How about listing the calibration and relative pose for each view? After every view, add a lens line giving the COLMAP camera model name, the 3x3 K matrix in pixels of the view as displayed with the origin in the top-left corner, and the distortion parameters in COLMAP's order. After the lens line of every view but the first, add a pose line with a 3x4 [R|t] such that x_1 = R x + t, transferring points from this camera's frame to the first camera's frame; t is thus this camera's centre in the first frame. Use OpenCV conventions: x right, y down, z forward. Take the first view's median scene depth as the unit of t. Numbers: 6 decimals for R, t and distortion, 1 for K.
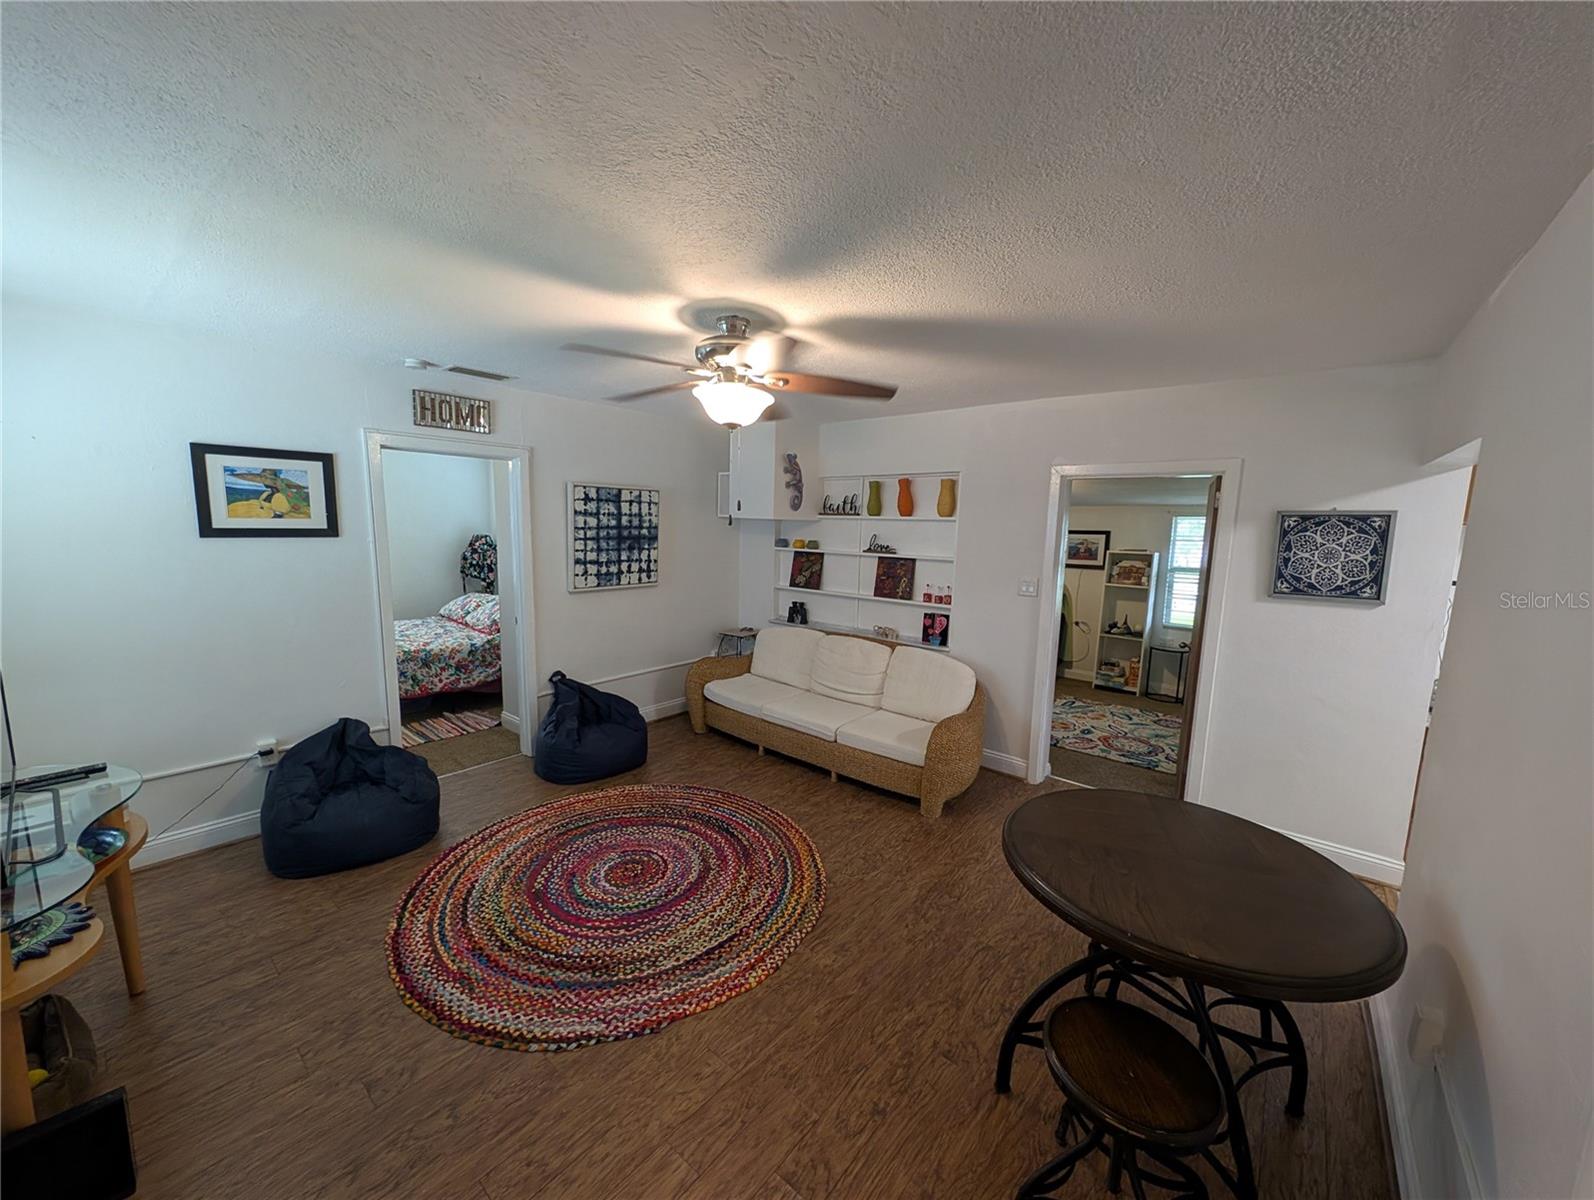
lens RADIAL K [[590.8, 0, 791.9], [0, 590.8, 604.5], [0, 0, 1]] dist [0.003654, -0.000300]
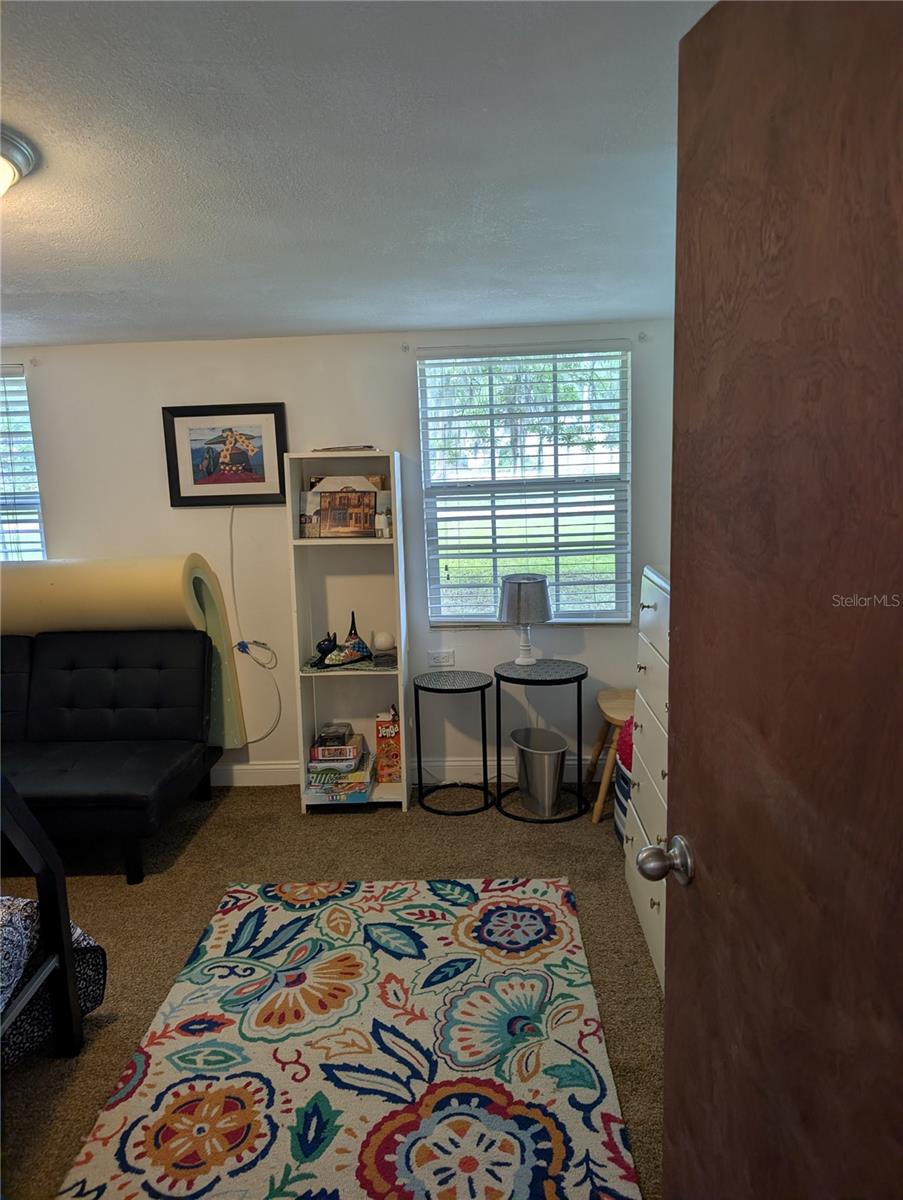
lens RADIAL K [[856.1, 0, 455.9], [0, 856.1, 590.8], [0, 0, 1]] dist [0.006317, -0.012099]
pose [[0.774798, -0.158211, 0.612093, 0.306575], [0.131509, 0.987335, 0.088735, -0.044059], [-0.618380, 0.011744, 0.785791, 0.572961]]
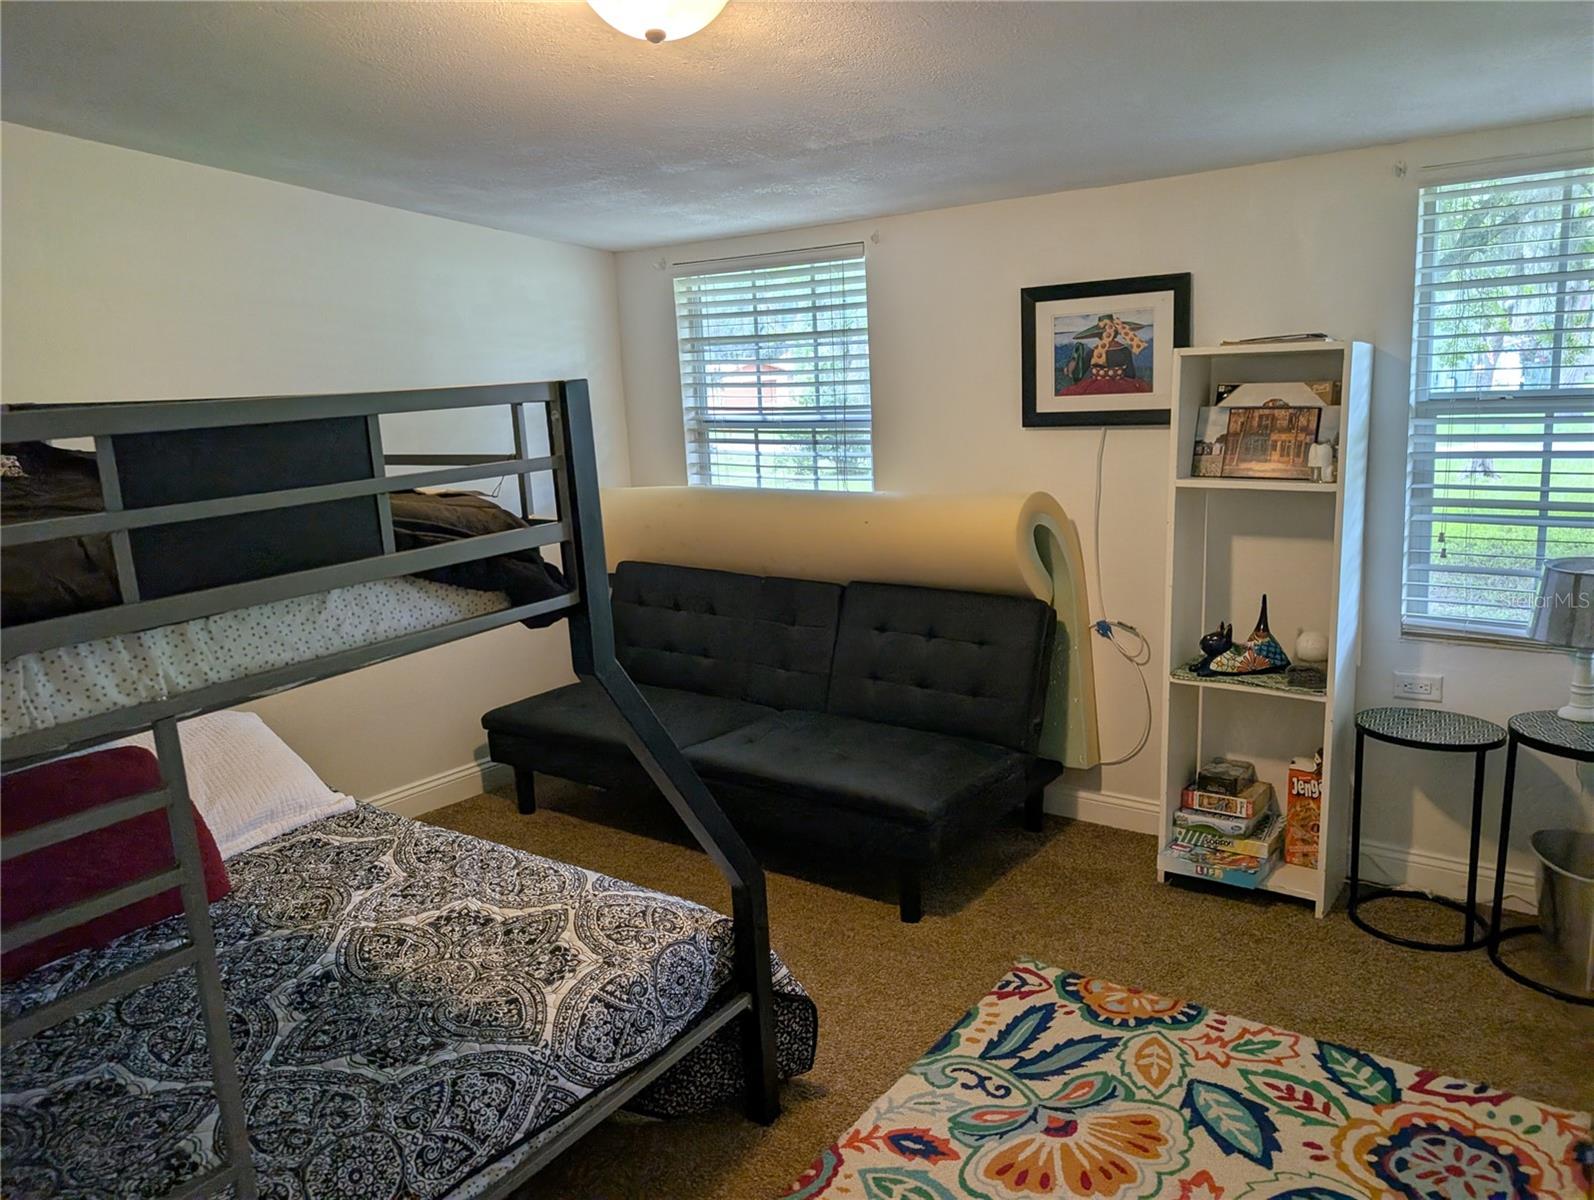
lens RADIAL K [[1136.8, 0, 812.2], [0, 1136.8, 593.4], [0, 0, 1]] dist [0.010931, -0.012984]
pose [[0.993590, -0.090176, 0.068167, 0.382678], [0.085541, 0.994004, 0.068104, -0.038661], [-0.073900, -0.061836, 0.995347, 0.593642]]
